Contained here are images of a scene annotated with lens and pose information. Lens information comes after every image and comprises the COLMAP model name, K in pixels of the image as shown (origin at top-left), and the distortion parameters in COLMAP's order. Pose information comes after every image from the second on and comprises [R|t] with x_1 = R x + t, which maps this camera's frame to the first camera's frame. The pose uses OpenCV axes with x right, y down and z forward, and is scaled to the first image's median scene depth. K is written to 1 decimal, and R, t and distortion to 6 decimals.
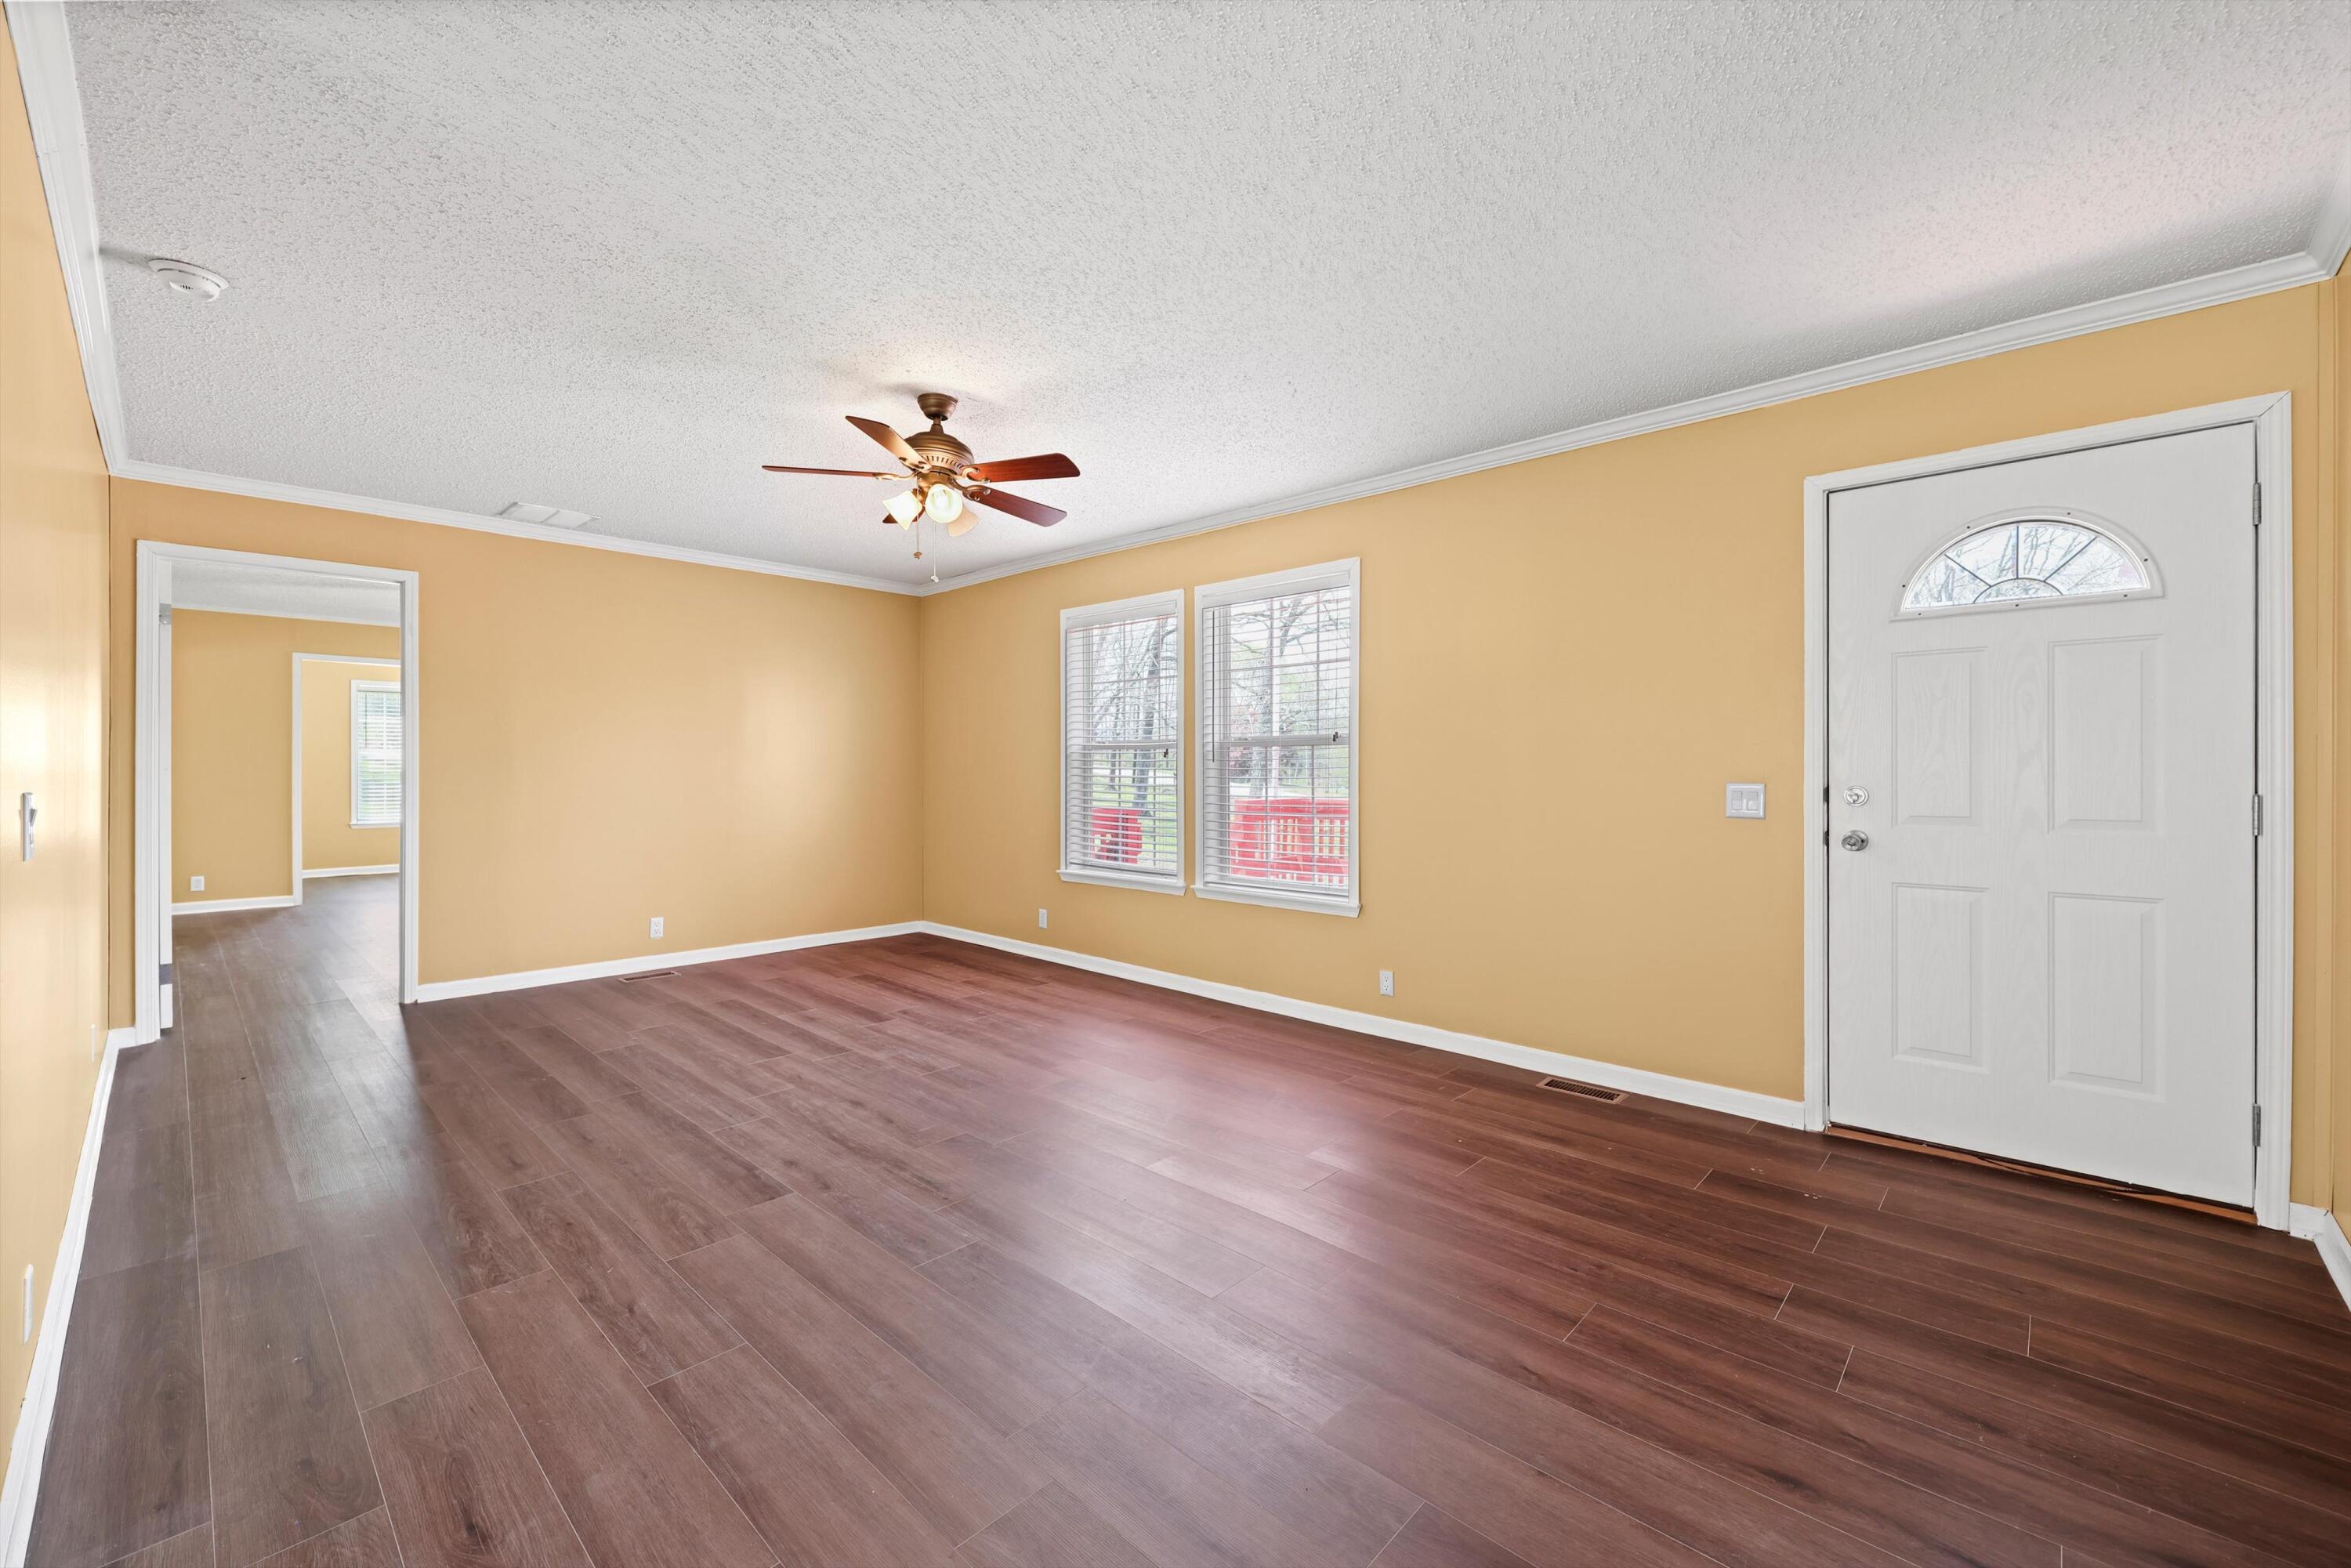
lens RADIAL K [[940.5, 0, 1178.8], [0, 940.5, 768.4], [0, 0, 1]] dist [-0.002199, 0.000564]
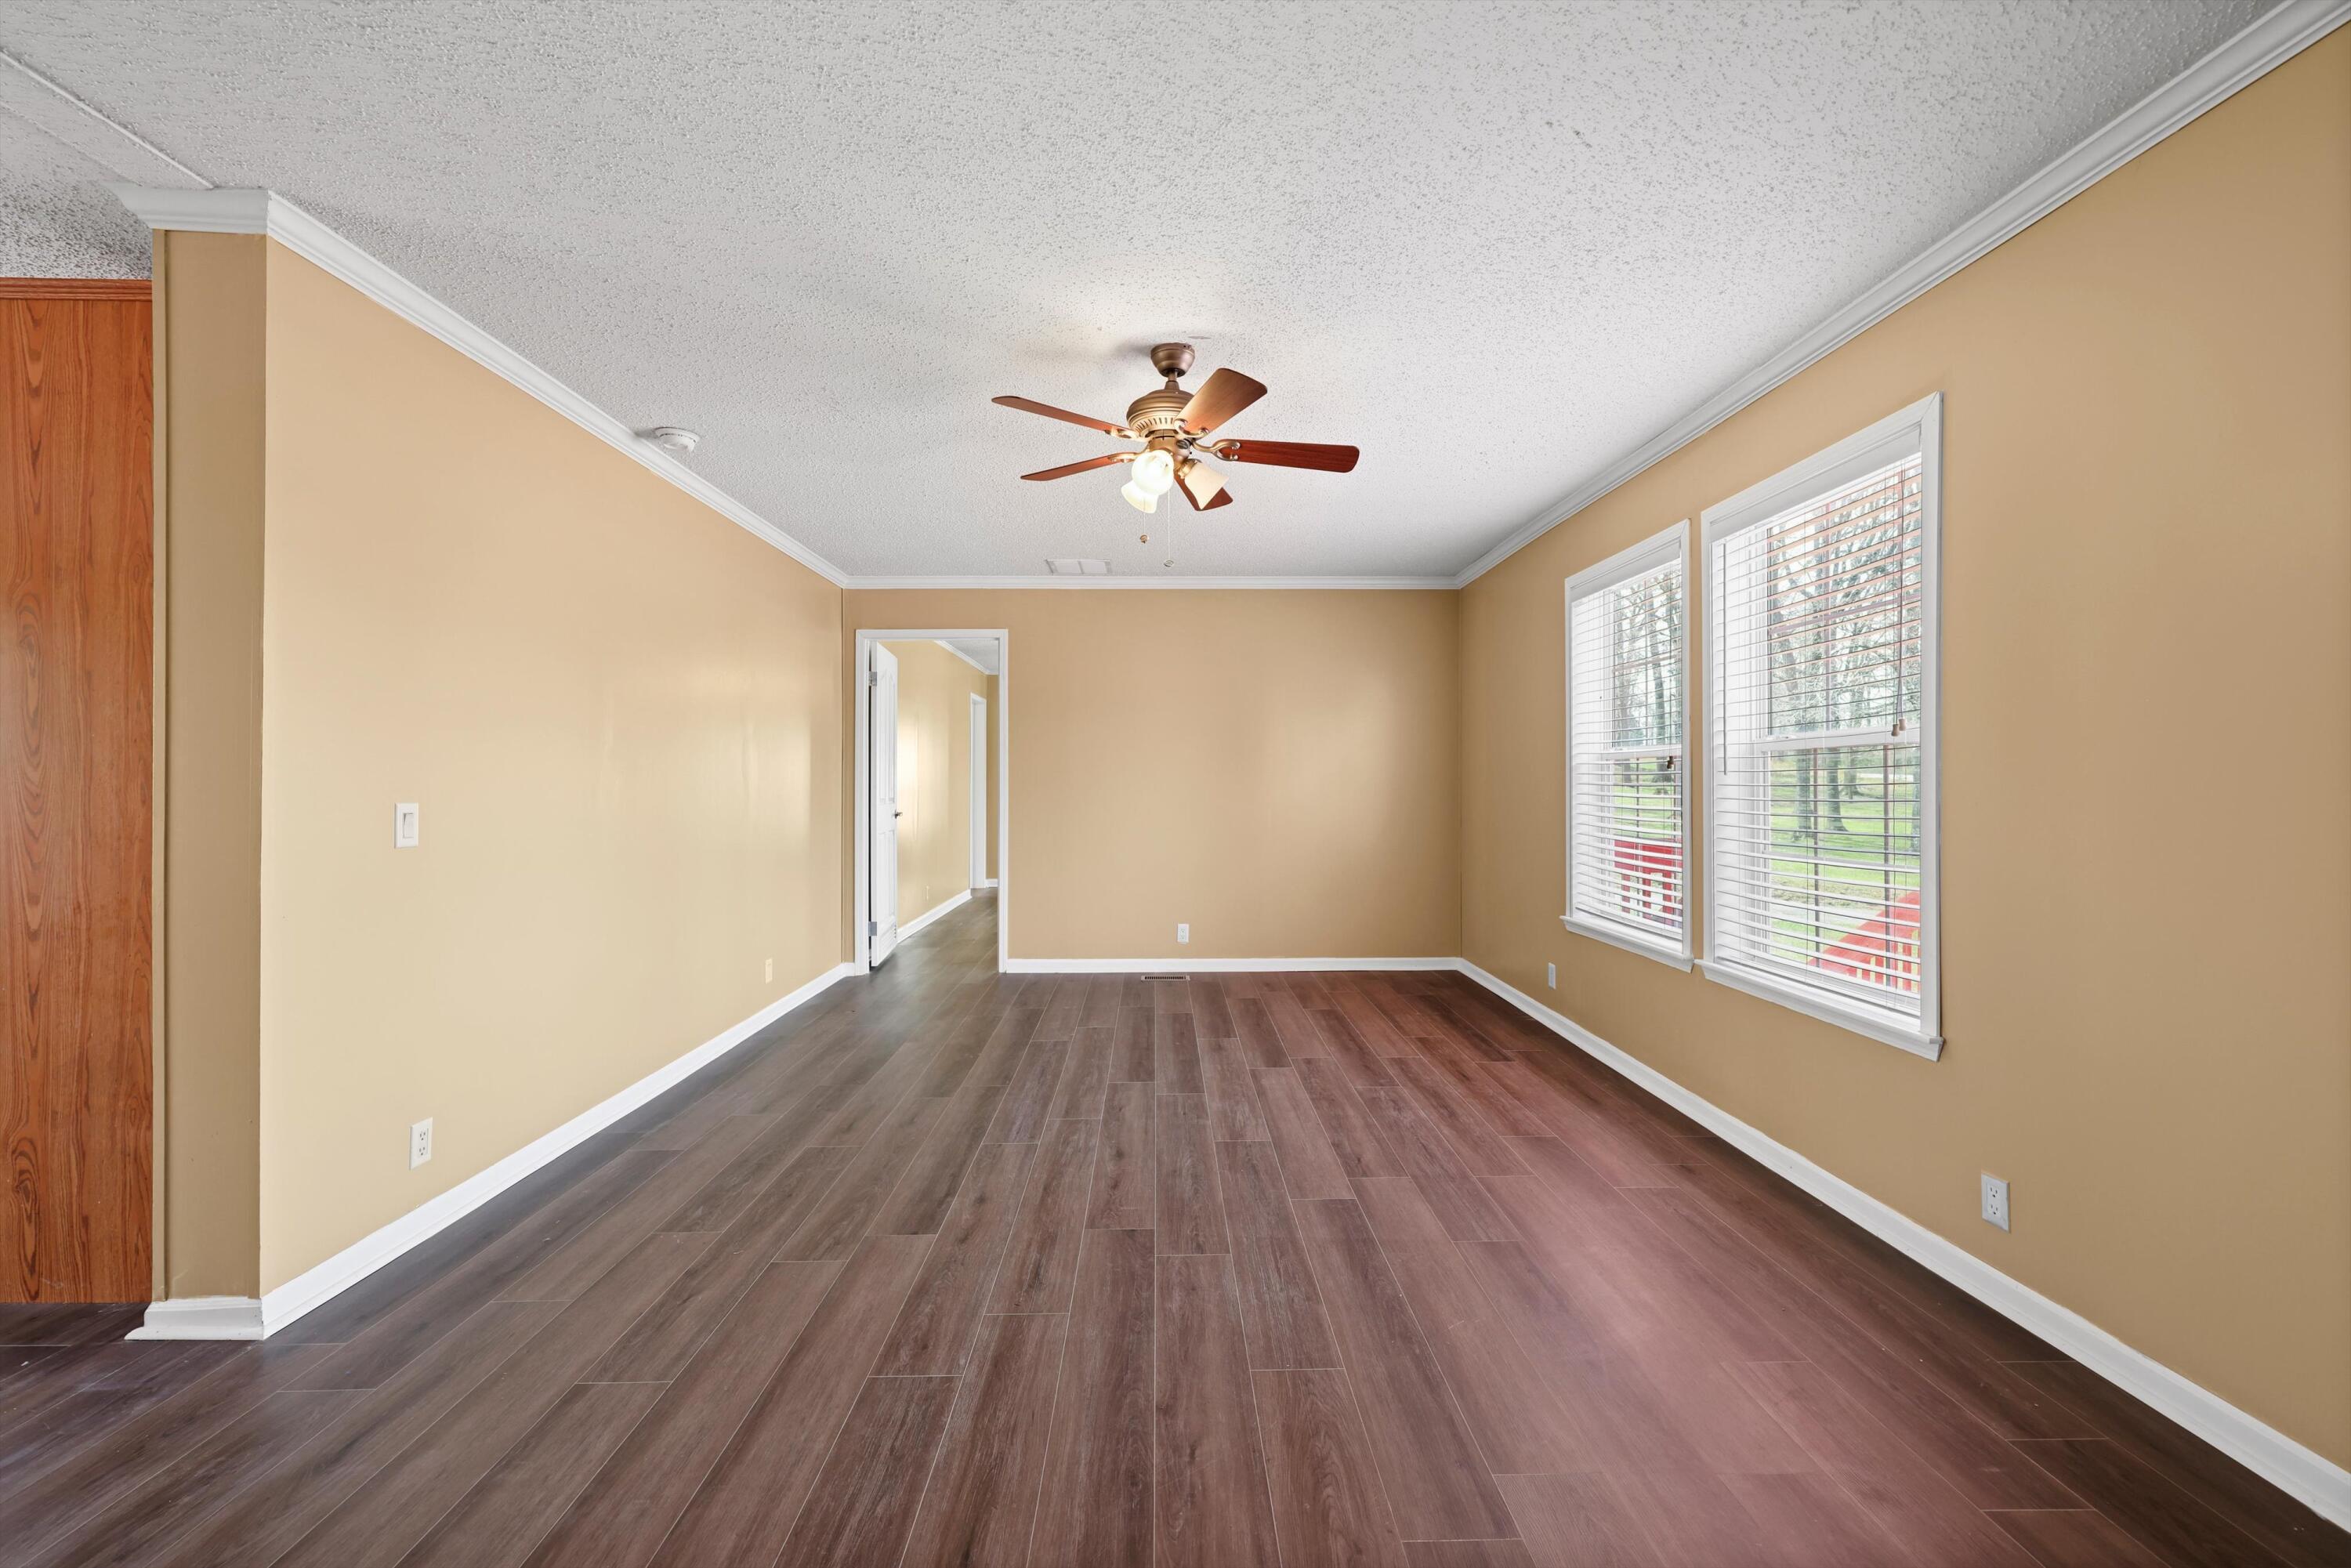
lens RADIAL K [[940.5, 0, 1174.8], [0, 940.5, 786.8], [0, 0, 1]] dist [-0.002199, 0.000564]
pose [[0.701149, 0.000536, -0.713014, 0.352785], [0.001964, 0.999994, 0.002684, -0.001992], [0.713012, -0.003282, 0.701144, 0.411634]]
